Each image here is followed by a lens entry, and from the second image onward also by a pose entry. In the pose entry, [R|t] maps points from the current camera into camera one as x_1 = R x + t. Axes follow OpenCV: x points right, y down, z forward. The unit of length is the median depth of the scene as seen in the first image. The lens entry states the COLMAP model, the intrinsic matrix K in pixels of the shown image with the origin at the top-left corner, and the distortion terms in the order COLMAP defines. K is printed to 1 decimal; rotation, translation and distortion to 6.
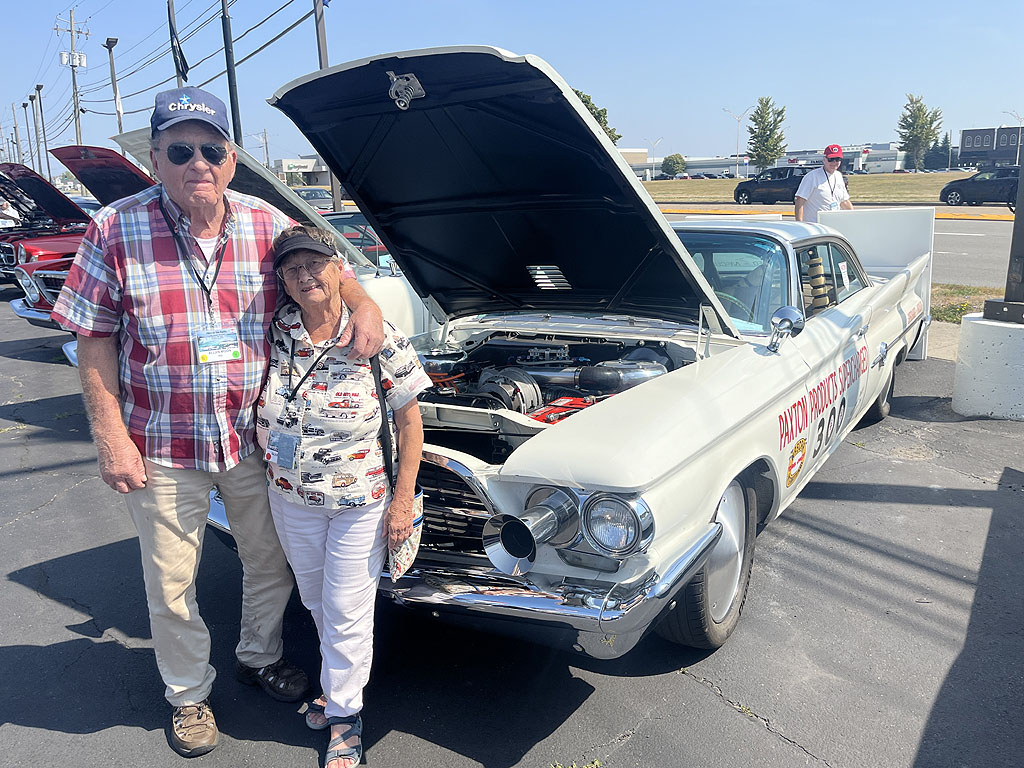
lens RADIAL K [[794.1, 0, 512.0], [0, 794.1, 384.0], [0, 0, 1]] dist [0.070408, -0.108569]
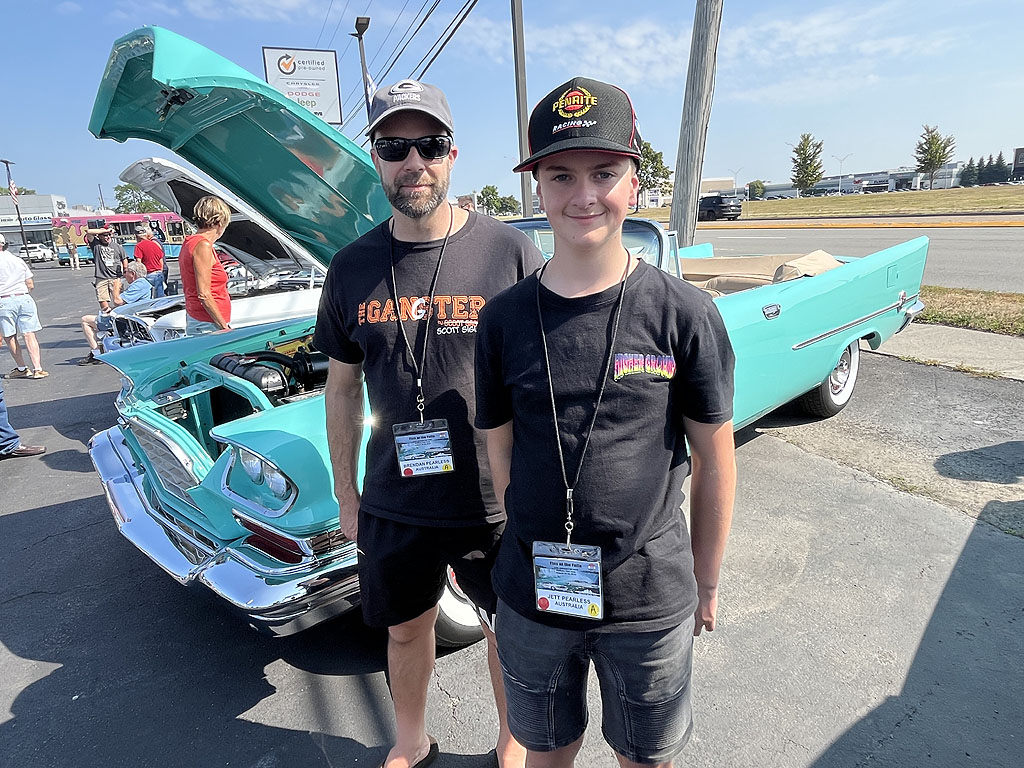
lens RADIAL K [[616.8, 0, 499.1], [0, 616.8, 378.0], [0, 0, 1]] dist [-0.002737, -0.002315]
pose [[0.979387, 0.014170, -0.201496, 0.405684], [-0.010688, 0.999774, 0.018356, 0.097522], [0.201711, -0.015824, 0.979317, -0.396861]]
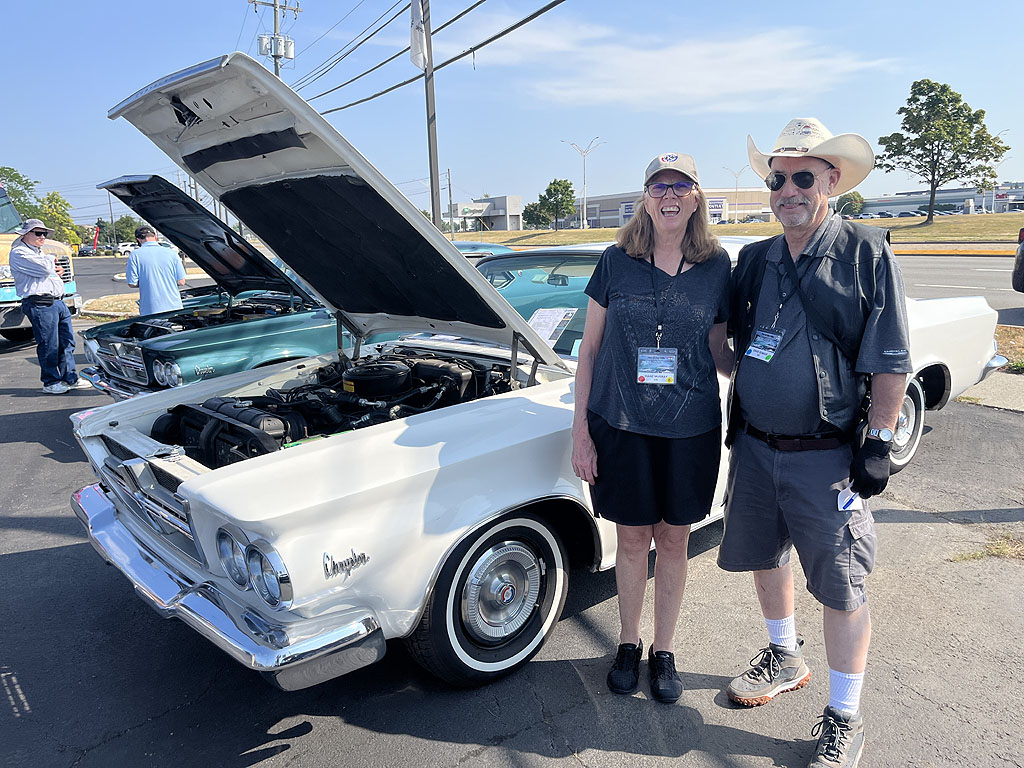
lens RADIAL K [[781.9, 0, 516.6], [0, 781.9, 388.2], [0, 0, 1]] dist [0.063073, -0.099916]
pose [[0.987590, 0.017036, -0.156130, -1.079130], [-0.024074, 0.998772, -0.043295, -0.405765], [0.155201, 0.046516, 0.986787, 1.743768]]
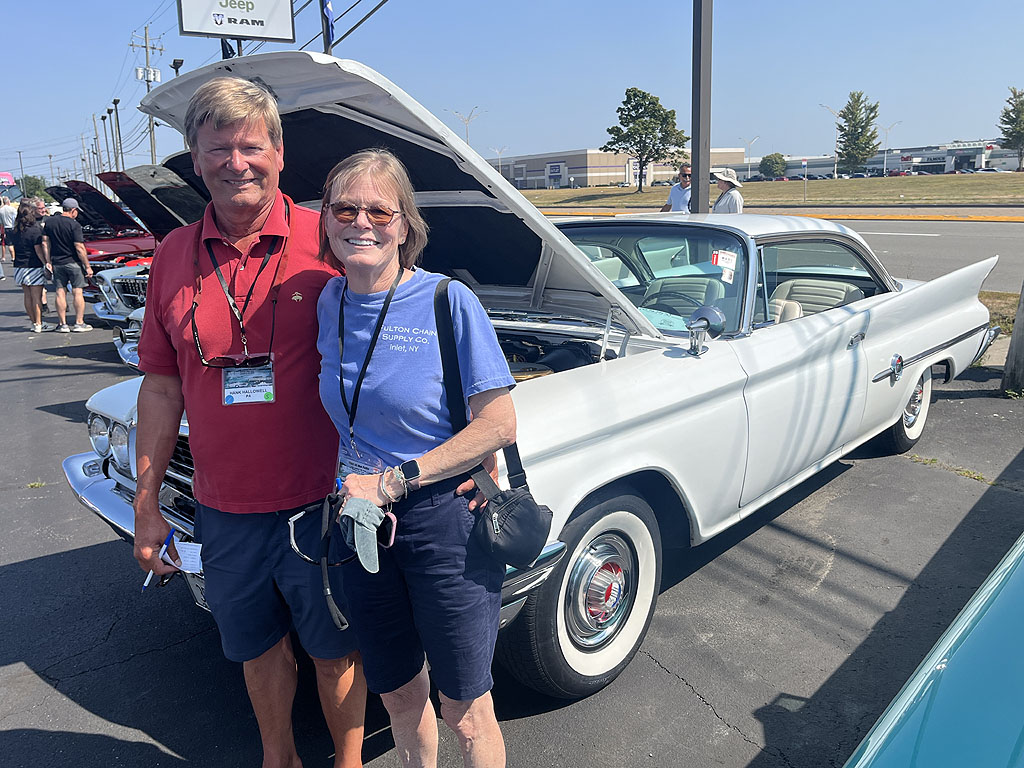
lens RADIAL K [[852.8, 0, 512.0], [0, 852.8, 384.0], [0, 0, 1]] dist [0.029702, -0.015009]
pose [[0.994777, 0.011784, -0.101392, 0.196070], [-0.013808, 0.999719, -0.019283, 0.059588], [0.101136, 0.020582, 0.994660, -0.264667]]
